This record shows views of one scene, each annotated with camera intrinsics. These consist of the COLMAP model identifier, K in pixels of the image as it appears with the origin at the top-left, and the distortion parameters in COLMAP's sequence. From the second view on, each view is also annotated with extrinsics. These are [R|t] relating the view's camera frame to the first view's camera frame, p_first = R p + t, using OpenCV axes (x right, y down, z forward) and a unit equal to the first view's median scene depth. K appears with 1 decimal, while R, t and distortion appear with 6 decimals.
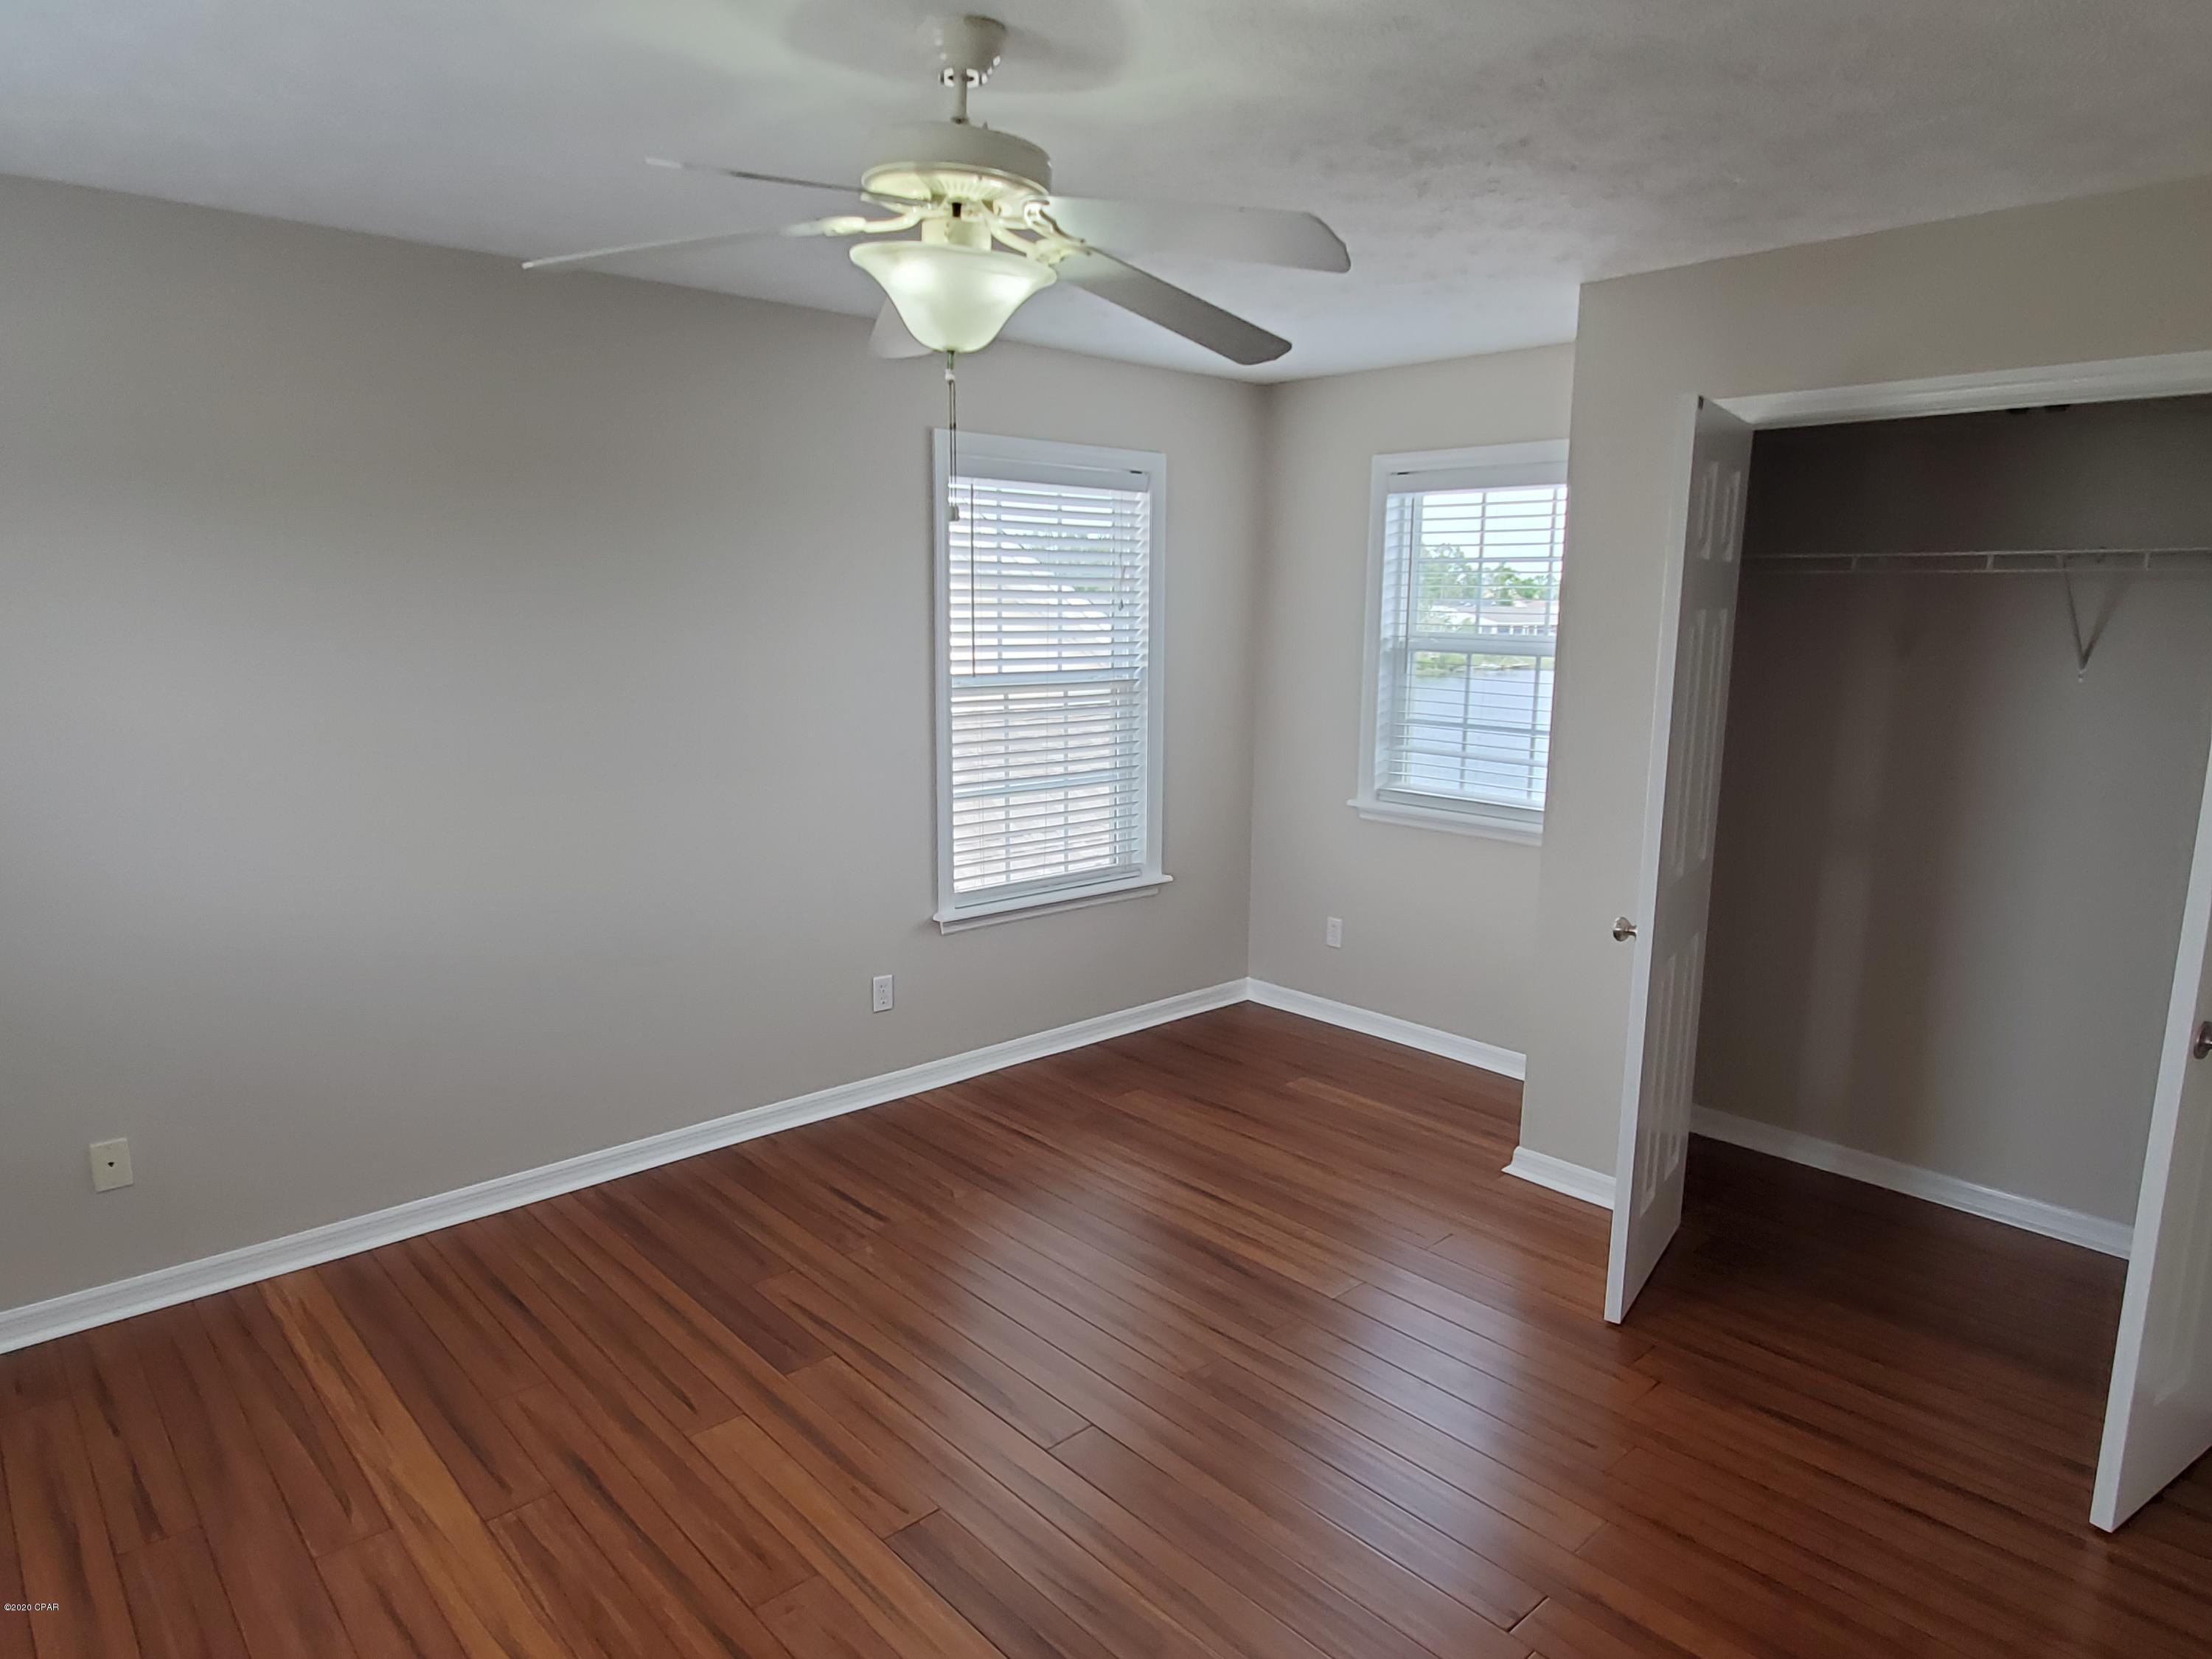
lens RADIAL K [[1342.1, 0, 1114.1], [0, 1342.1, 855.2], [0, 0, 1]] dist [-0.007502, -0.001257]
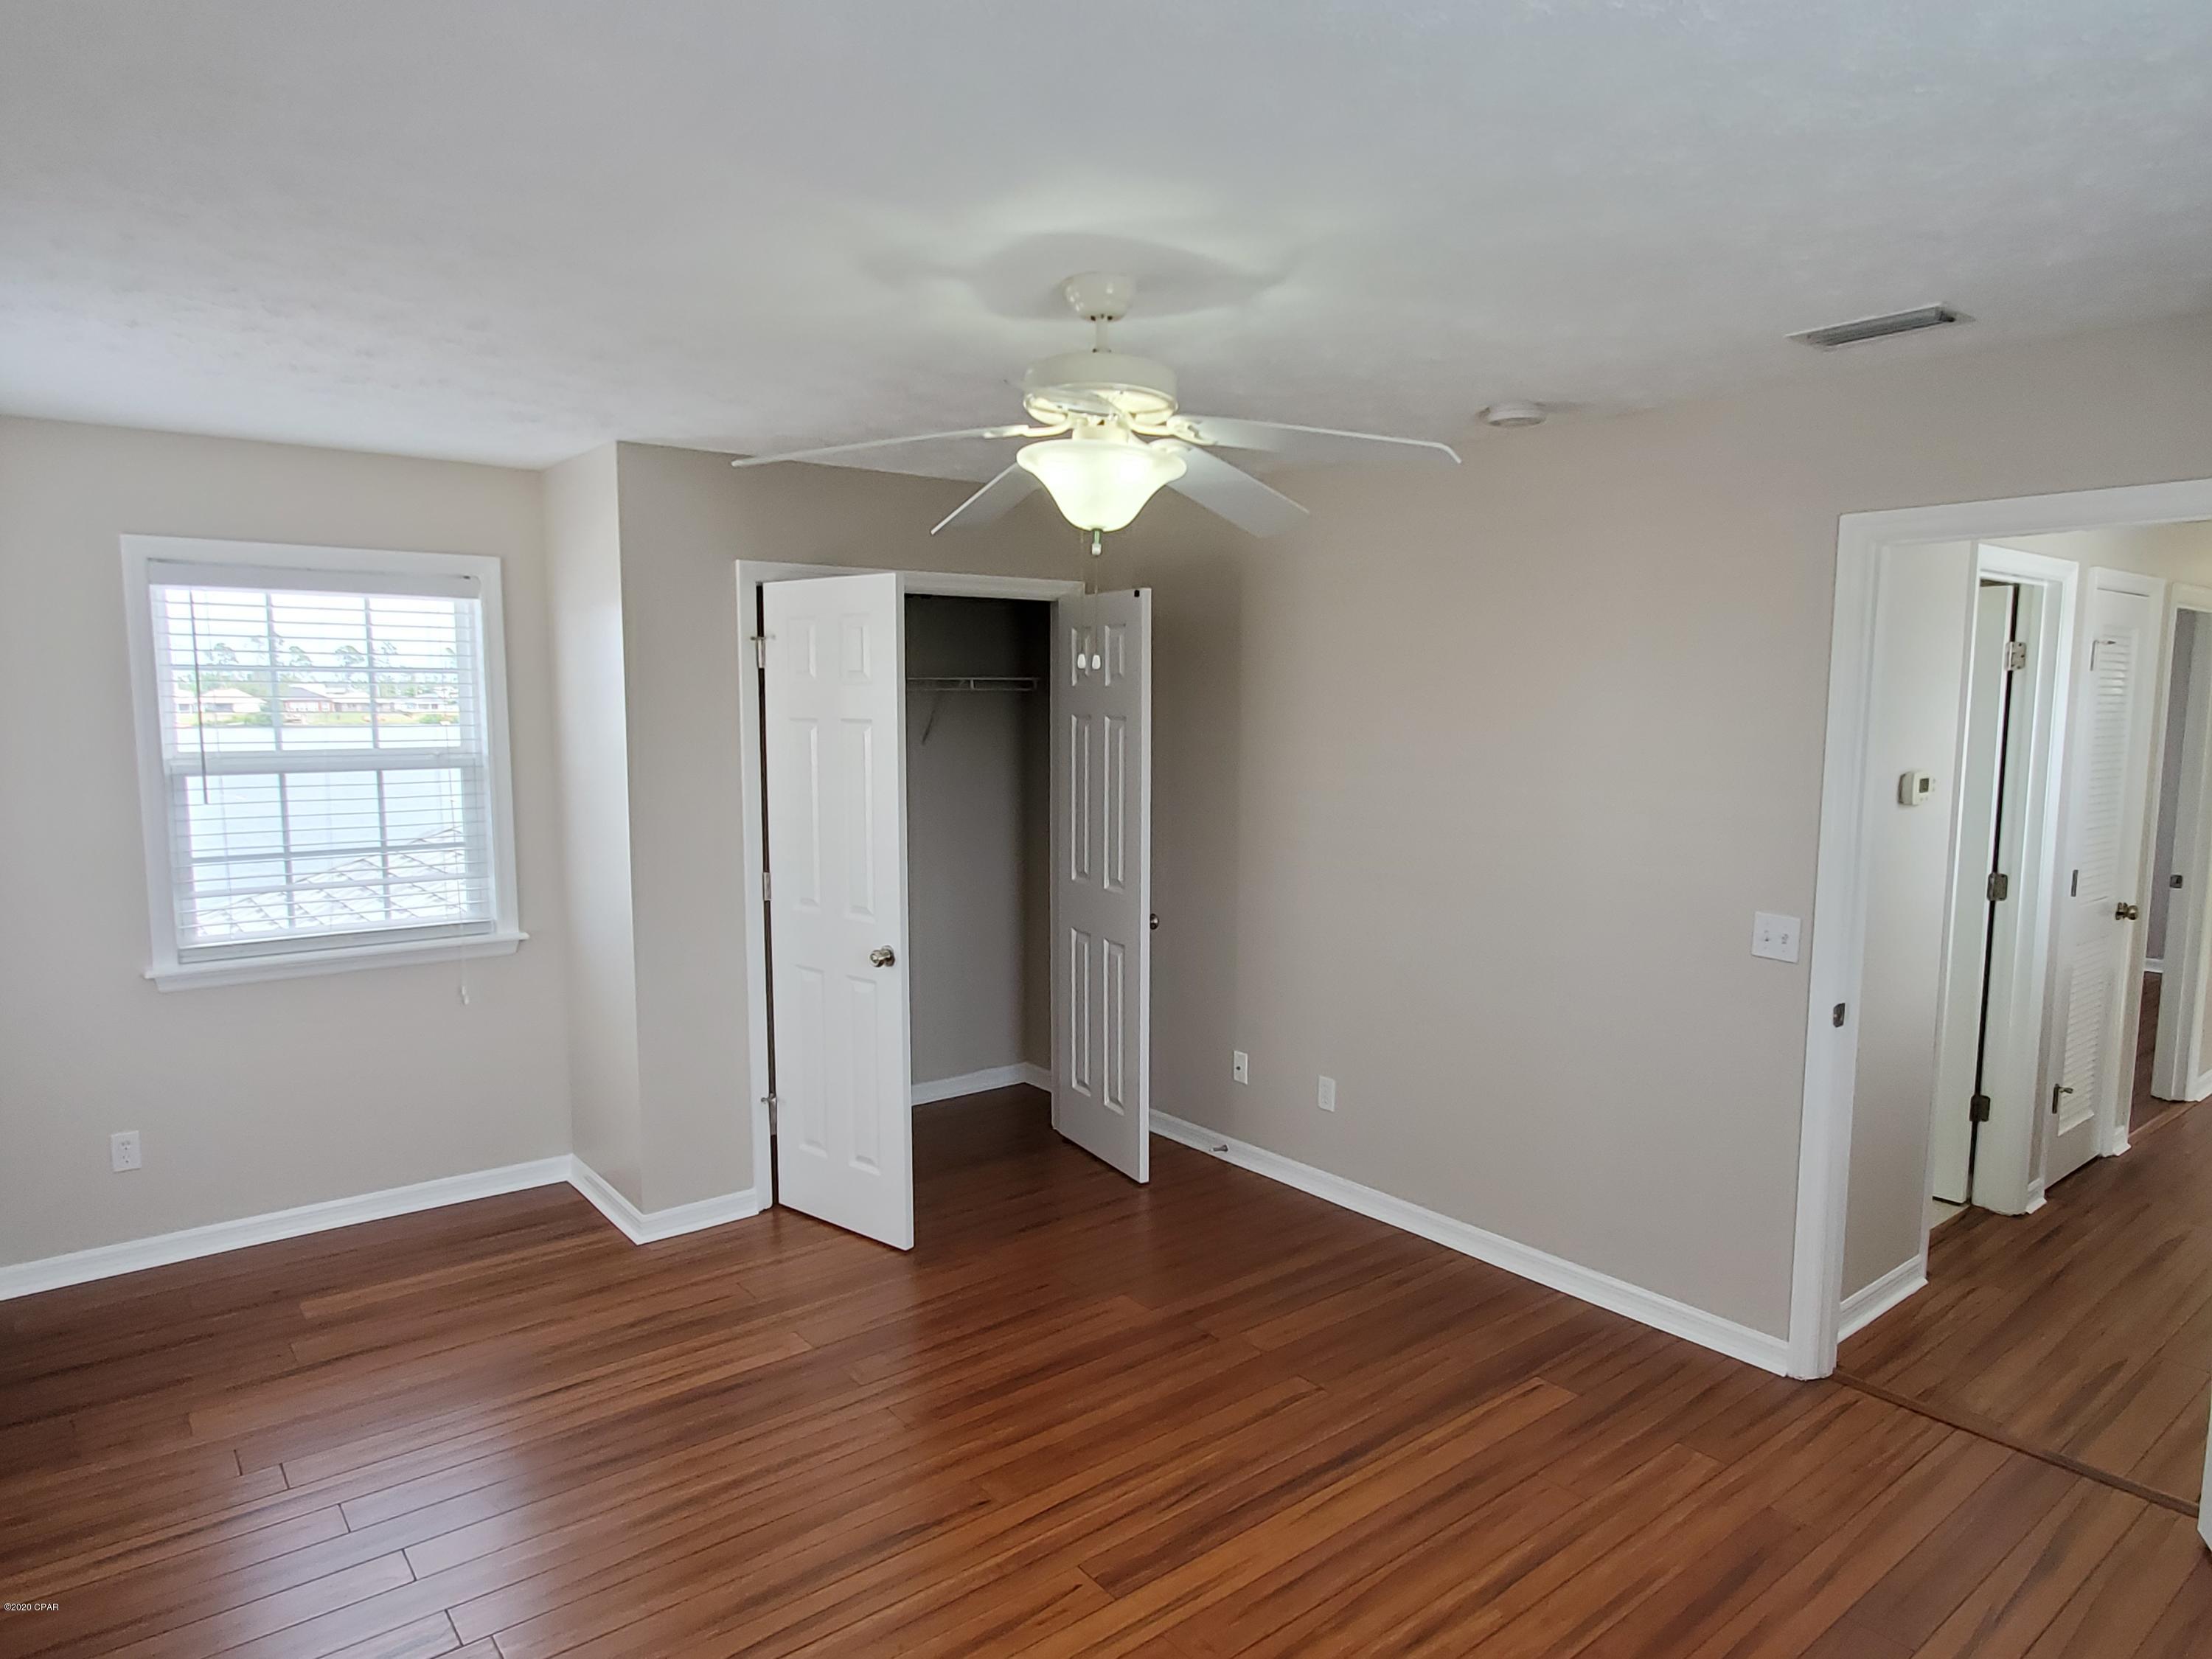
lens RADIAL K [[1342.1, 0, 1114.1], [0, 1342.1, 855.2], [0, 0, 1]] dist [-0.007502, -0.001257]
pose [[0.064266, -0.123881, 0.990214, -0.593714], [0.185030, 0.976539, 0.110161, -0.096273], [-0.980629, 0.176140, 0.085680, 0.409386]]
